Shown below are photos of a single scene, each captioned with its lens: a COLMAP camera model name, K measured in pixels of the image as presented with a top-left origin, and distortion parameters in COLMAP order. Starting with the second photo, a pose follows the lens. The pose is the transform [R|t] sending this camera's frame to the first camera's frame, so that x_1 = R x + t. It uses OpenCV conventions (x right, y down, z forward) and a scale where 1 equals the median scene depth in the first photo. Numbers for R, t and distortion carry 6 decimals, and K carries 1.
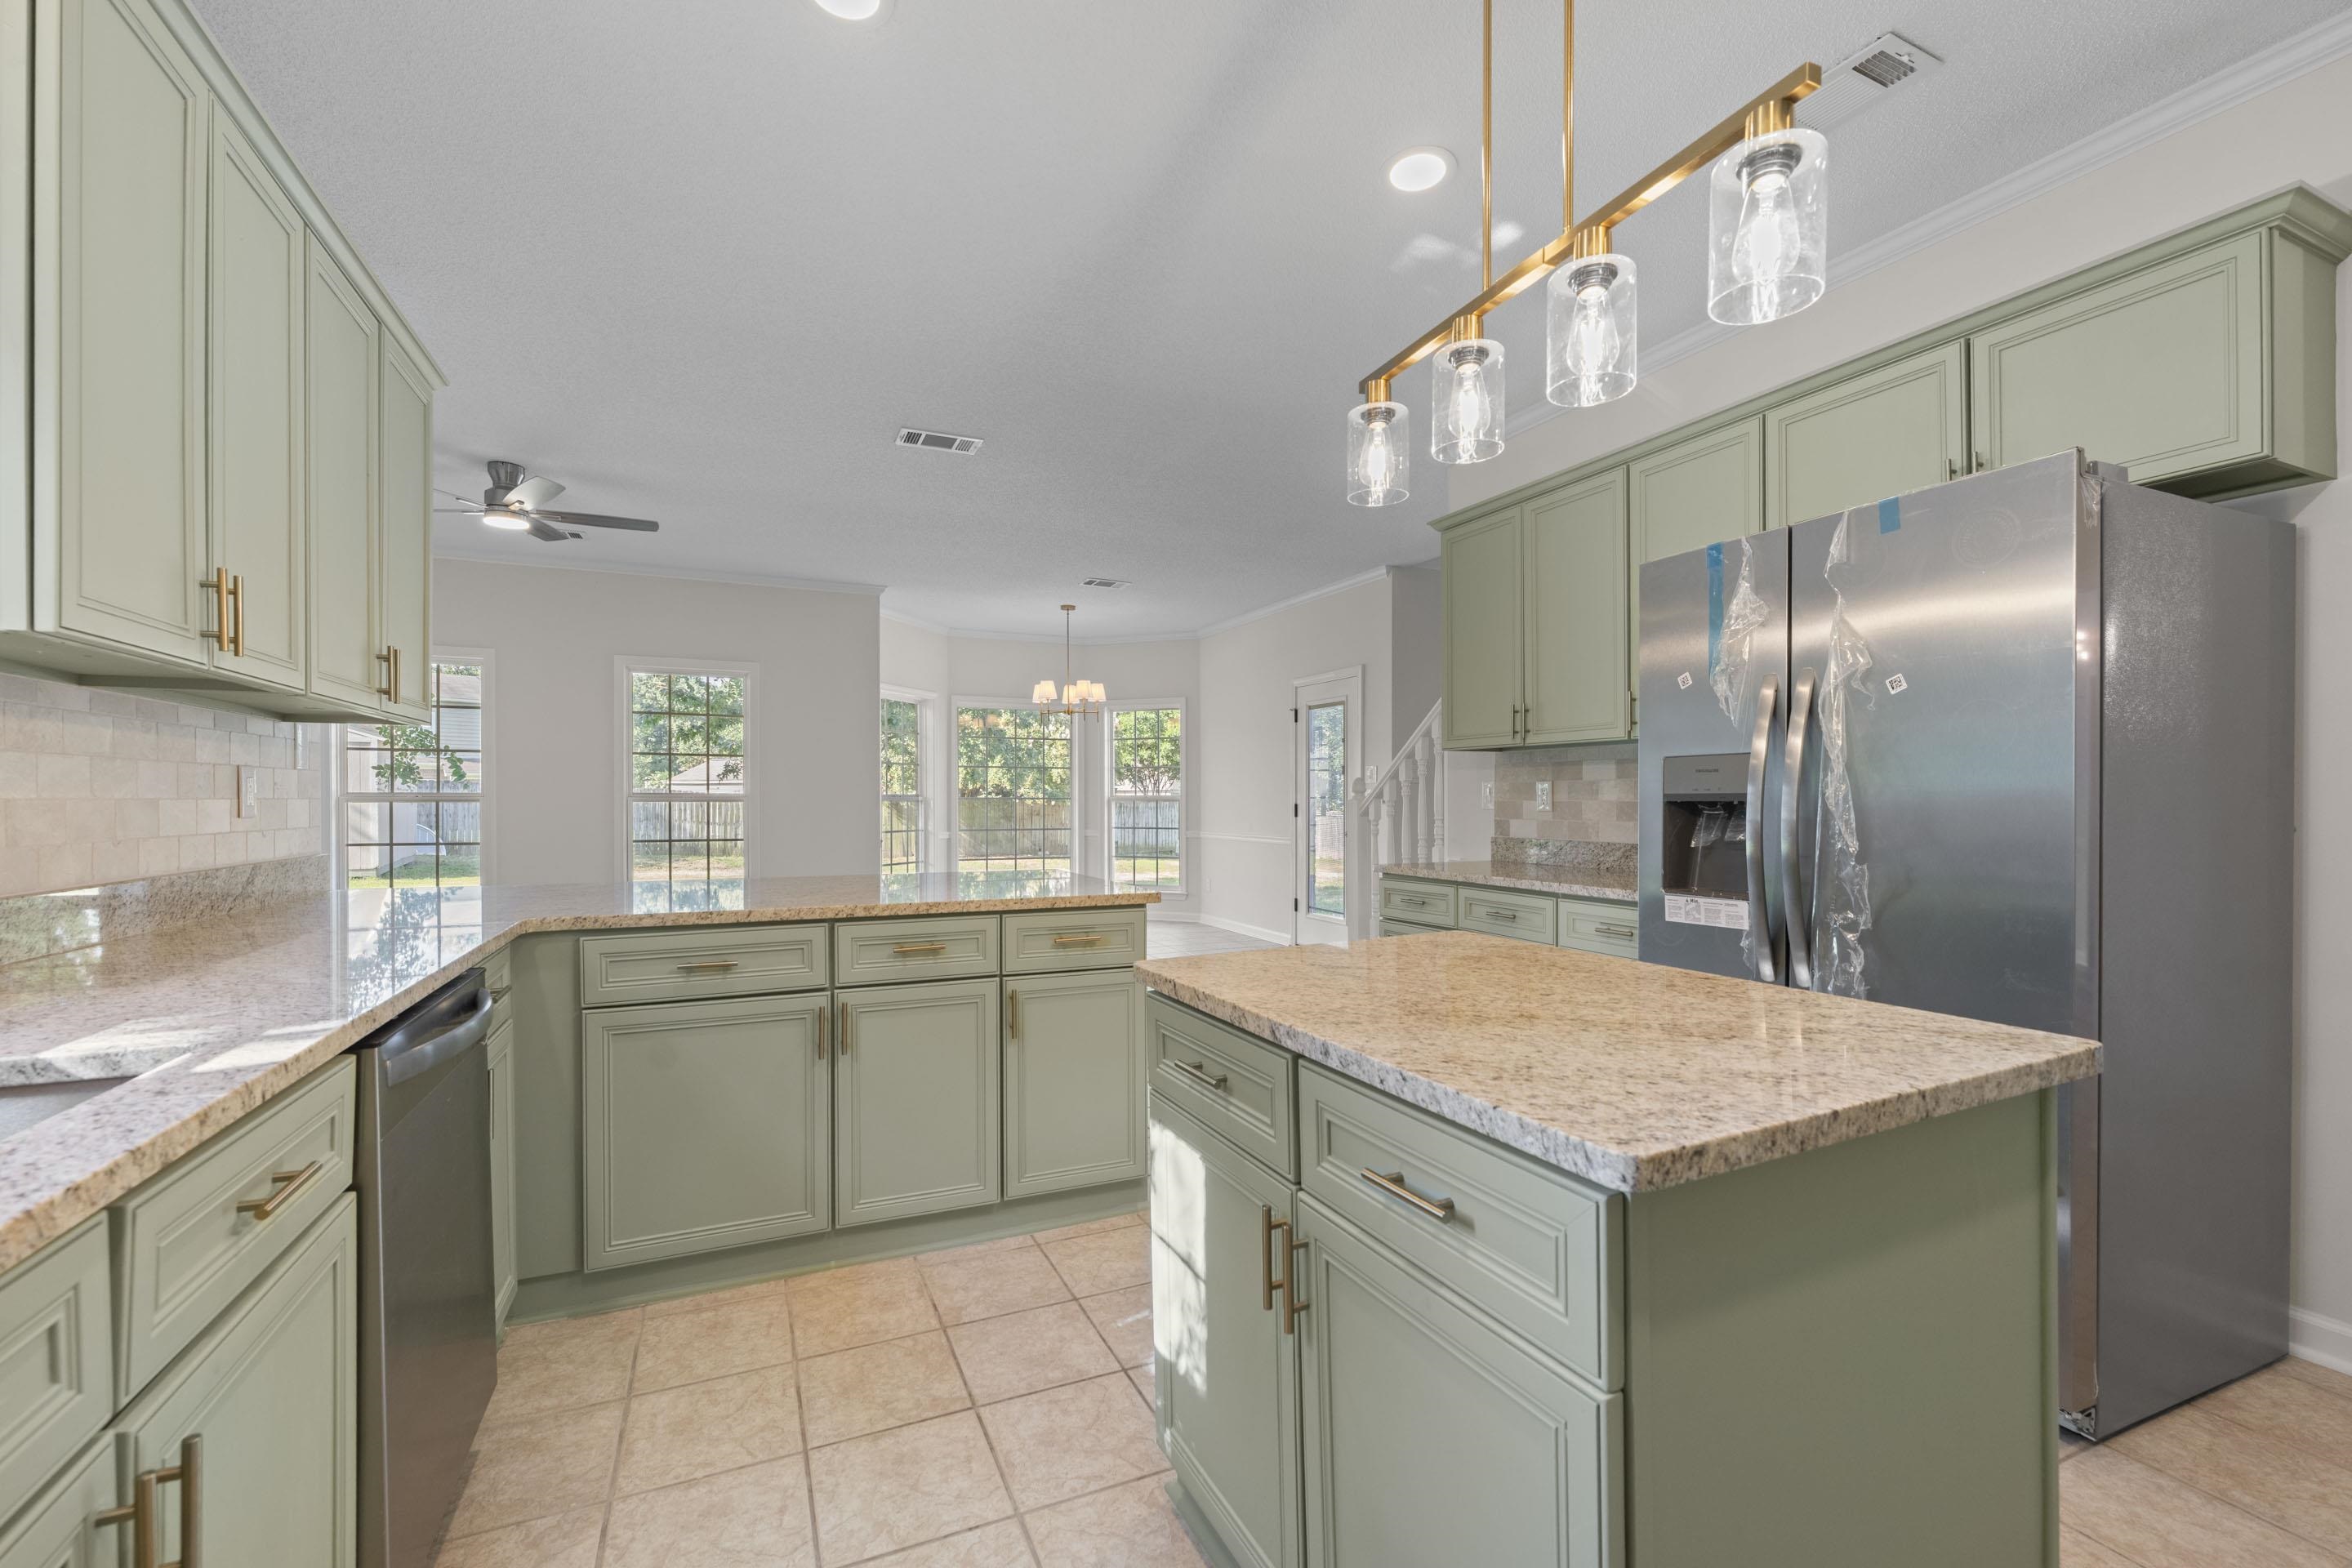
lens RADIAL K [[949.7, 0, 1165.2], [0, 949.7, 792.5], [0, 0, 1]] dist [-0.001286, -0.000227]
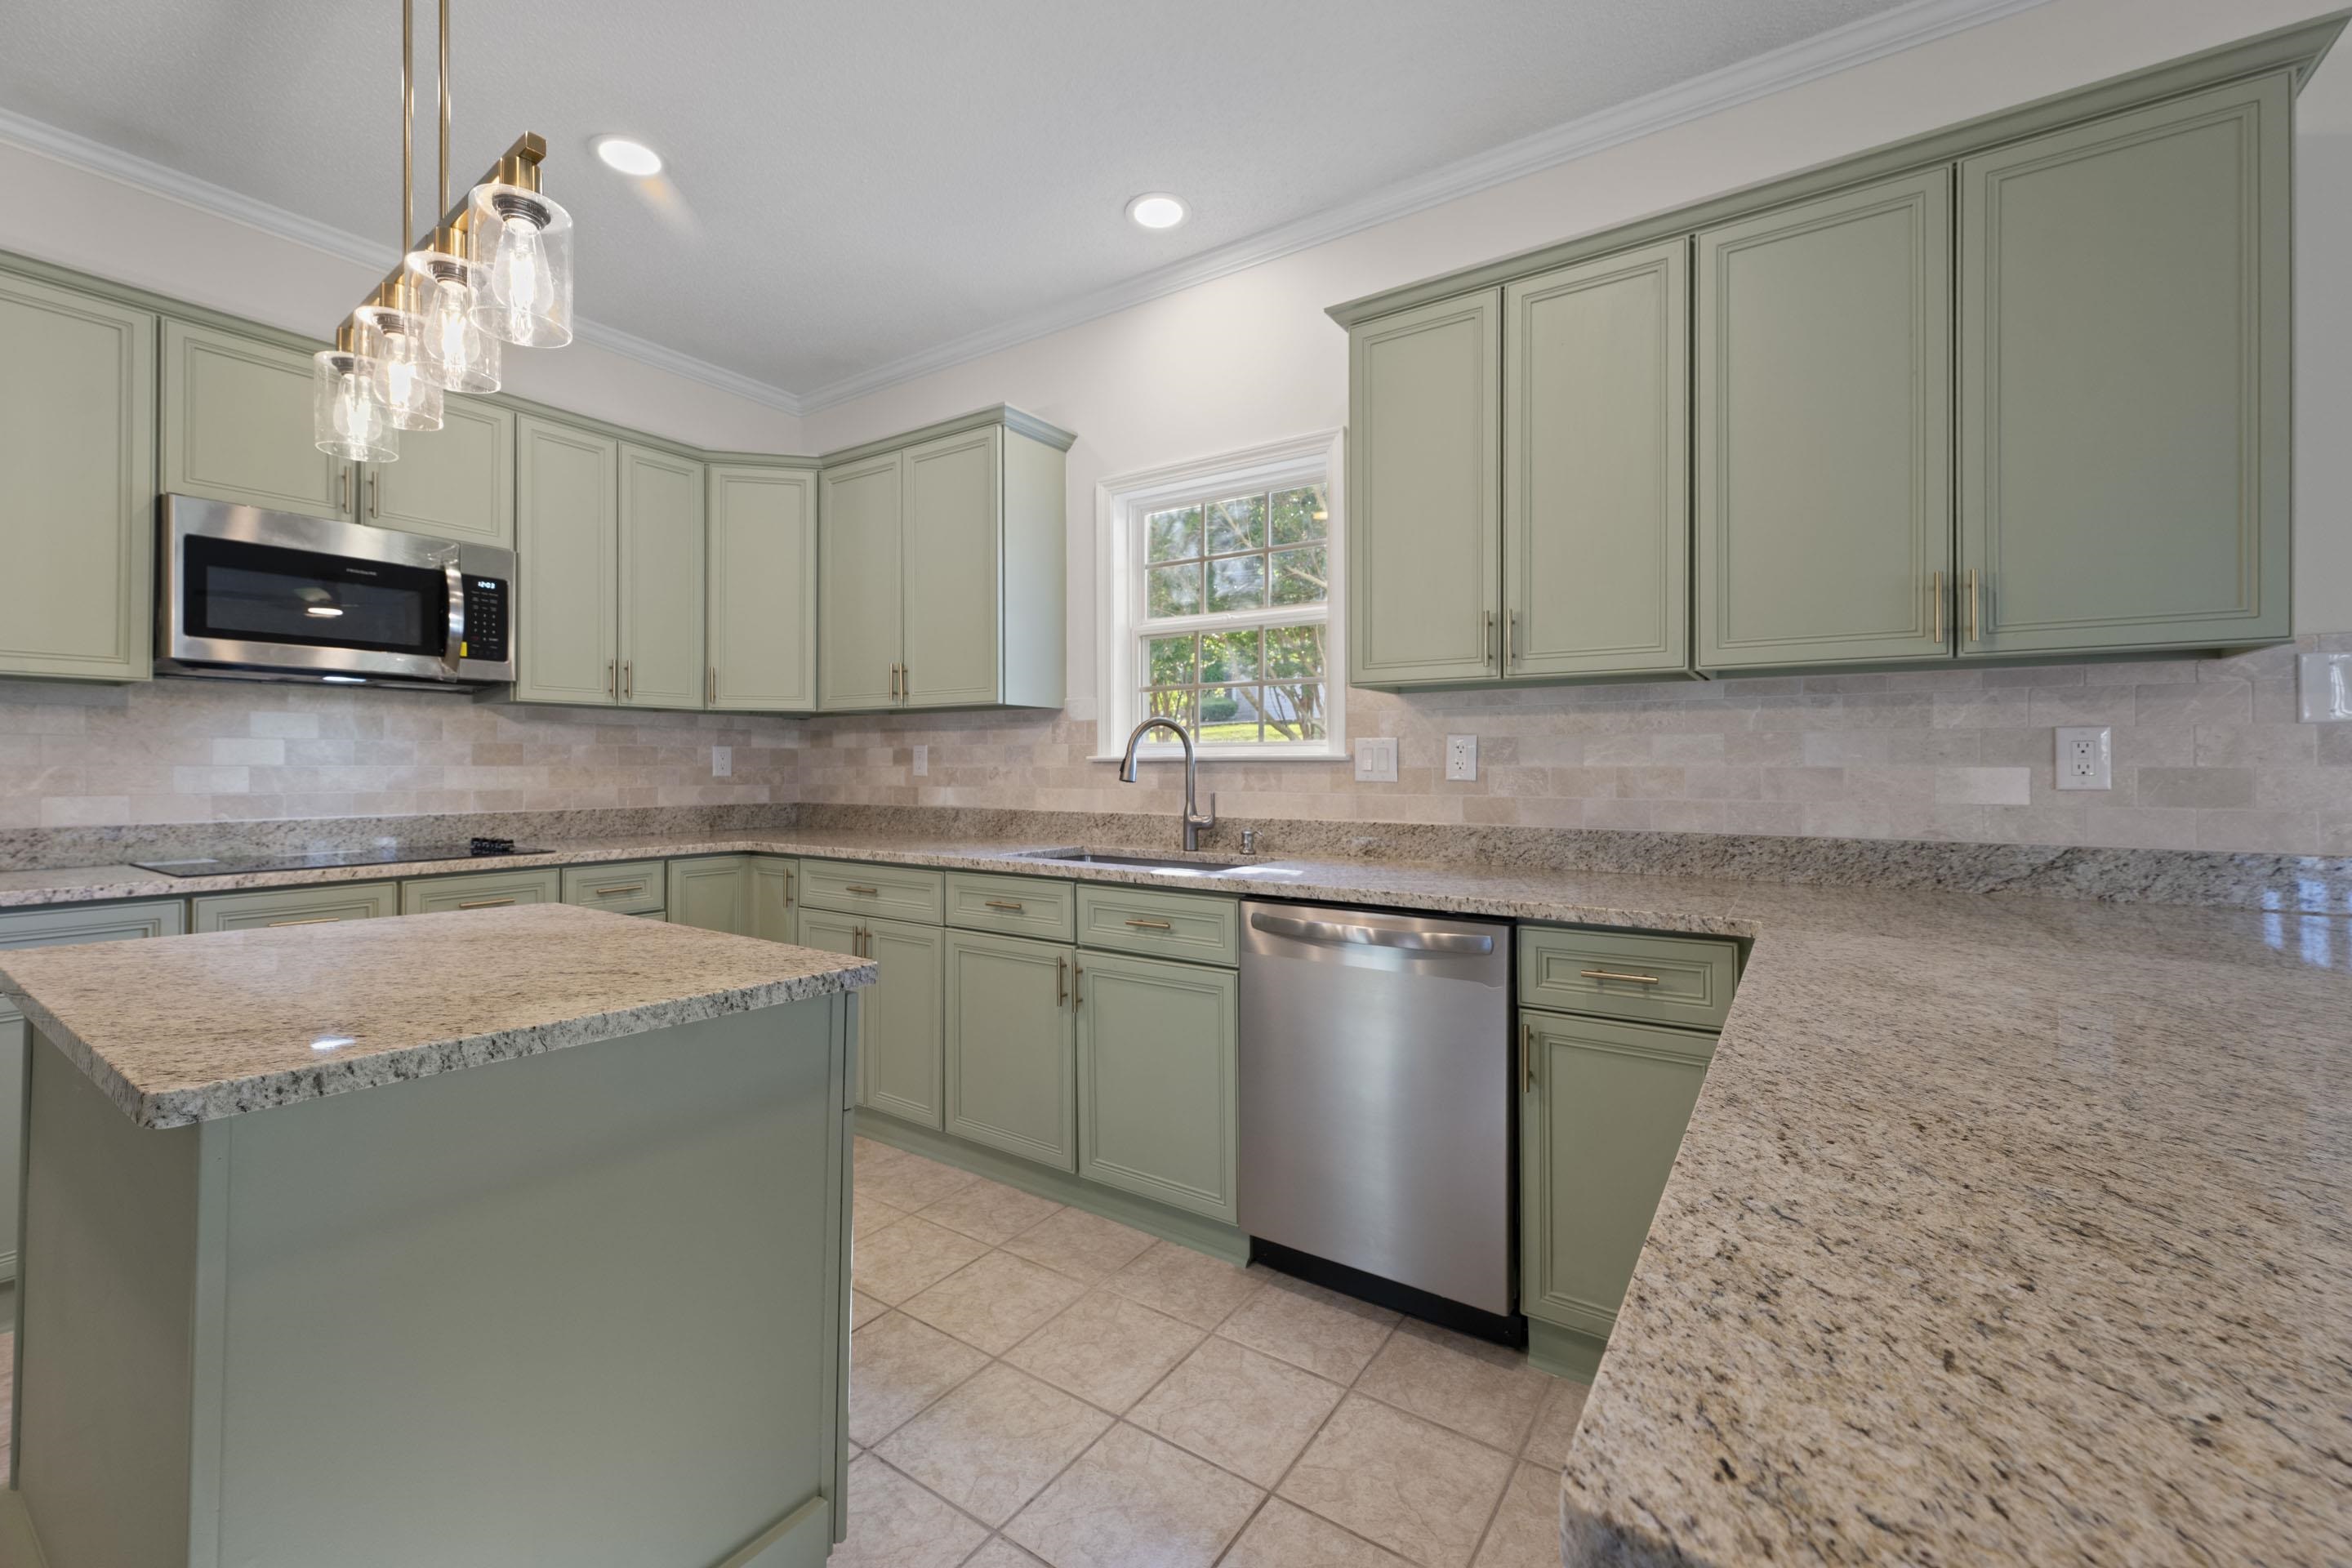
lens RADIAL K [[950.3, 0, 1183.3], [0, 950.3, 760.2], [0, 0, 1]] dist [-0.000347, -0.000163]
pose [[-0.849957, -0.003407, -0.526841, 0.118092], [0.002624, 0.999939, -0.010699, 0.008075], [0.526846, -0.010476, -0.849896, 1.222317]]
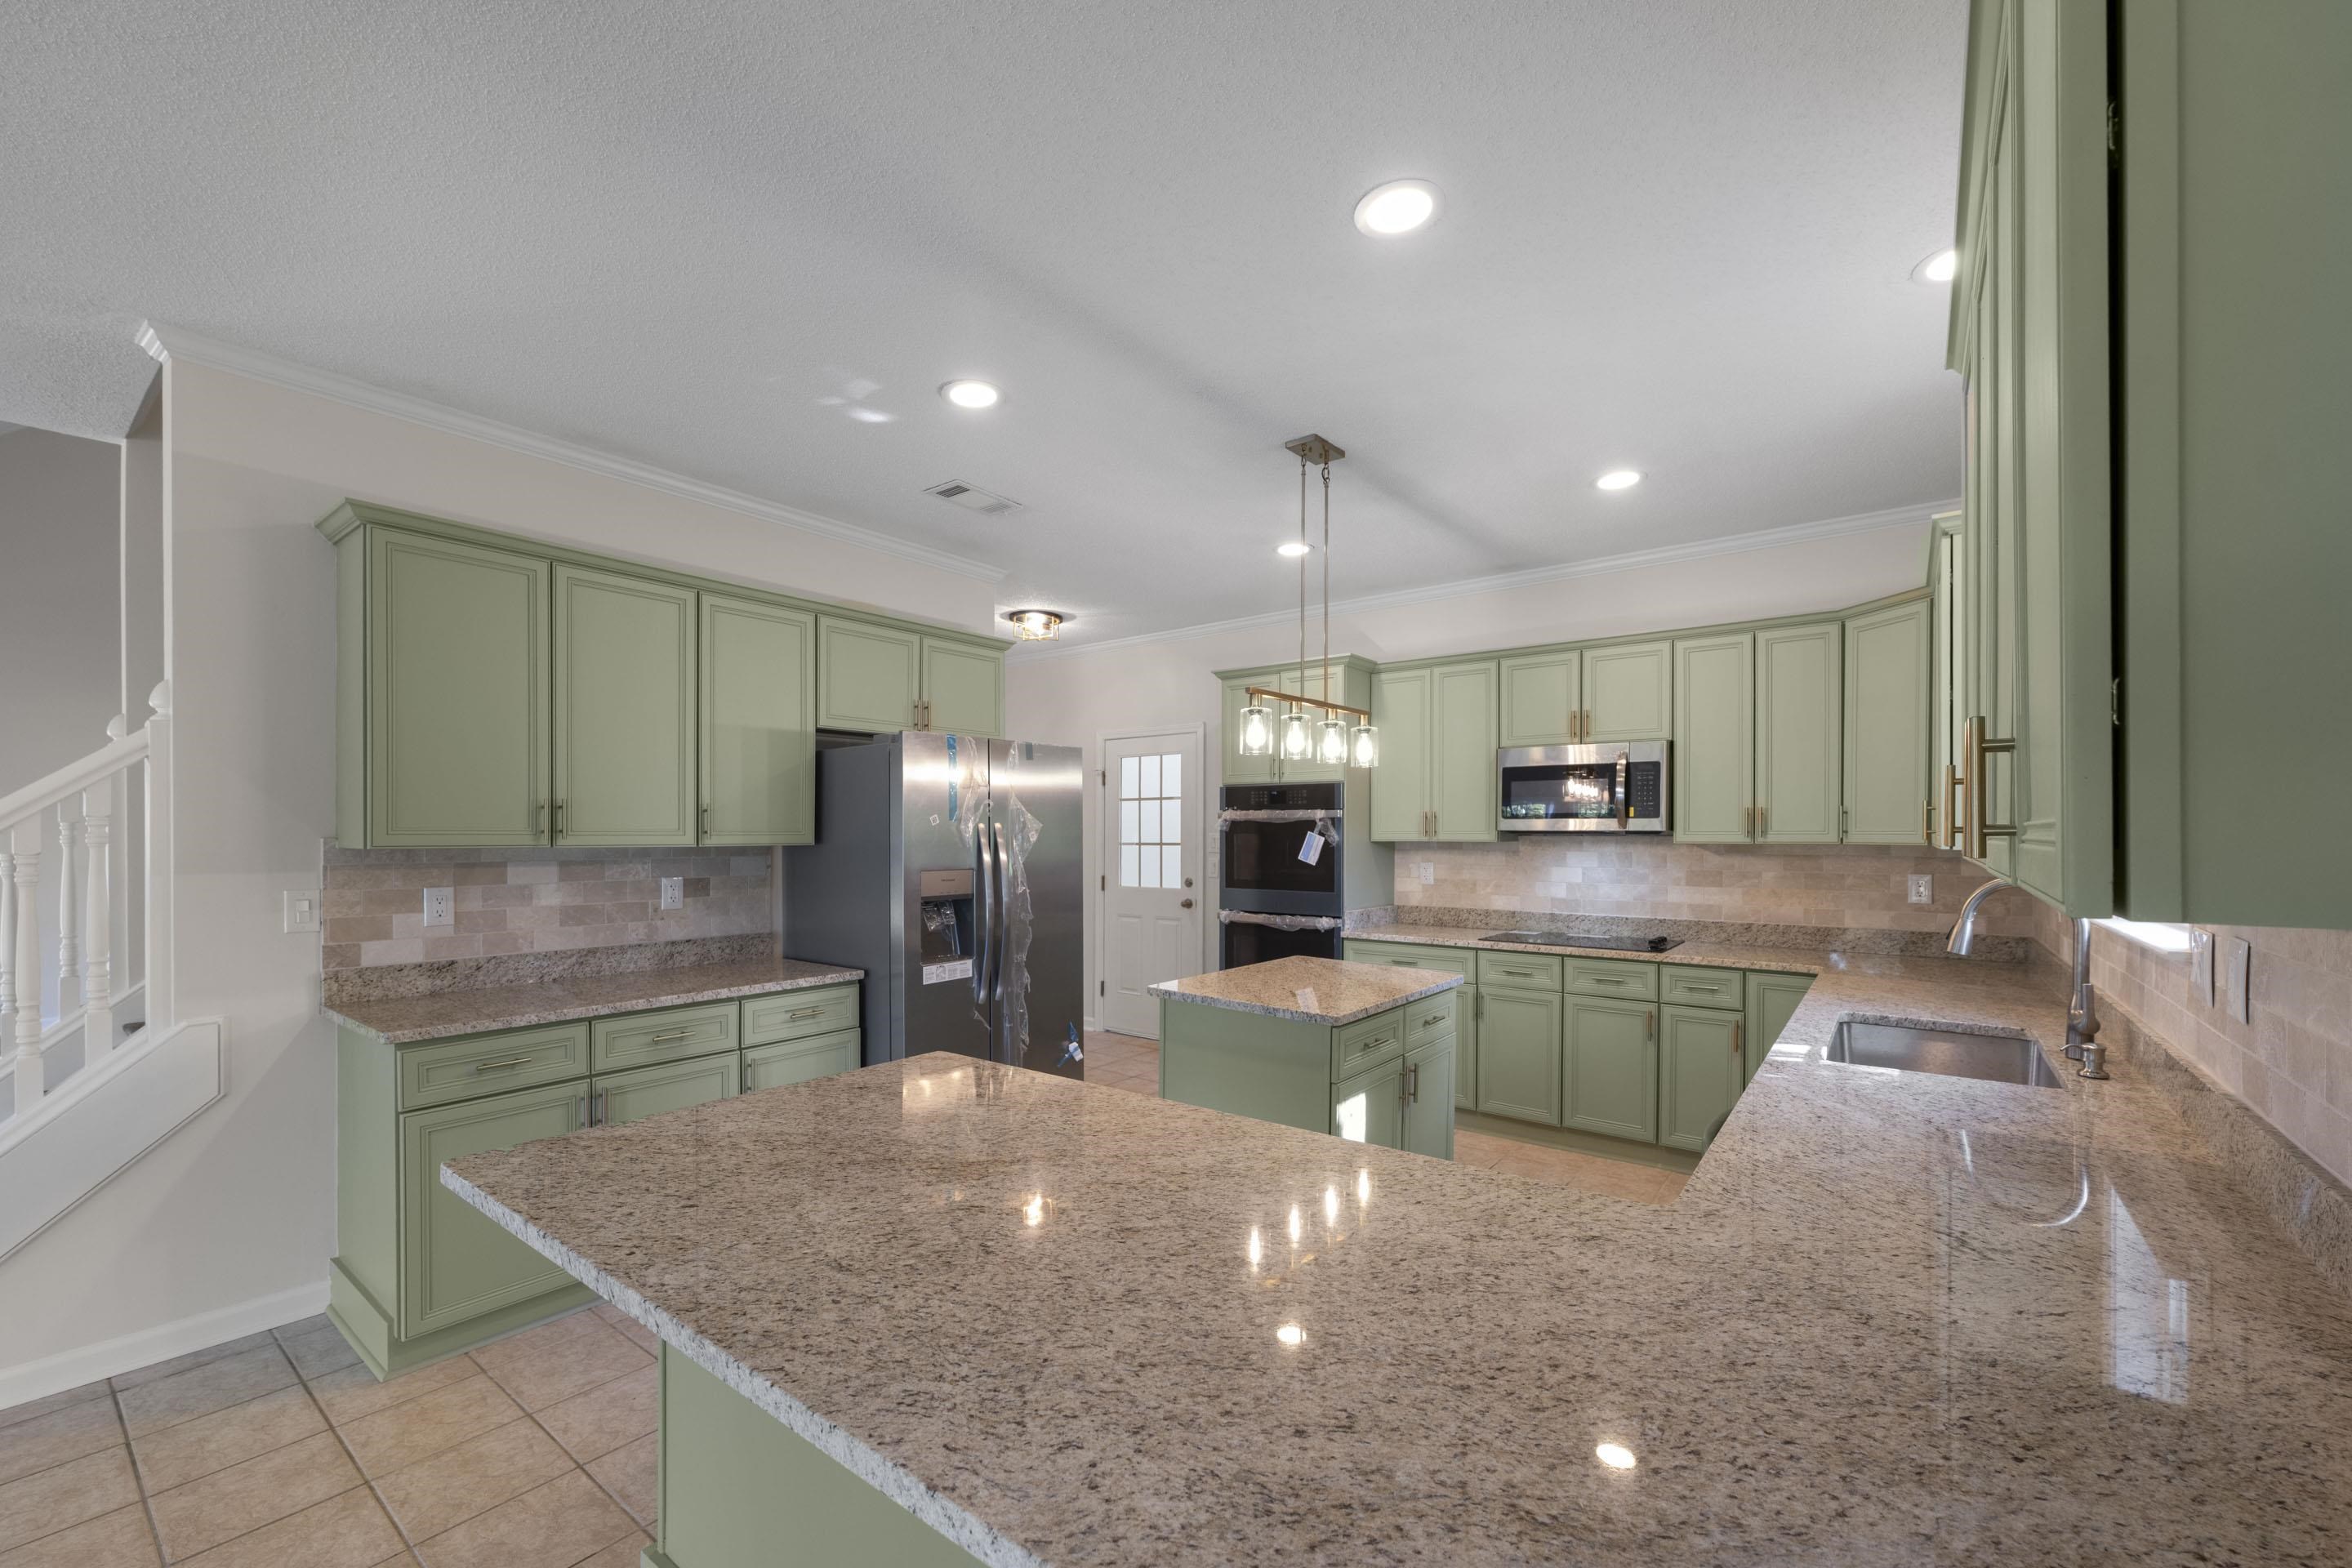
lens RADIAL K [[957.9, 0, 1159.9], [0, 957.9, 838.5], [0, 0, 1]] dist [0.000104, -0.000074]
pose [[-0.461494, -0.004932, 0.887130, -0.941428], [-0.005963, 0.999979, 0.002457, -0.093992], [-0.887123, -0.004156, -0.461514, 1.377618]]
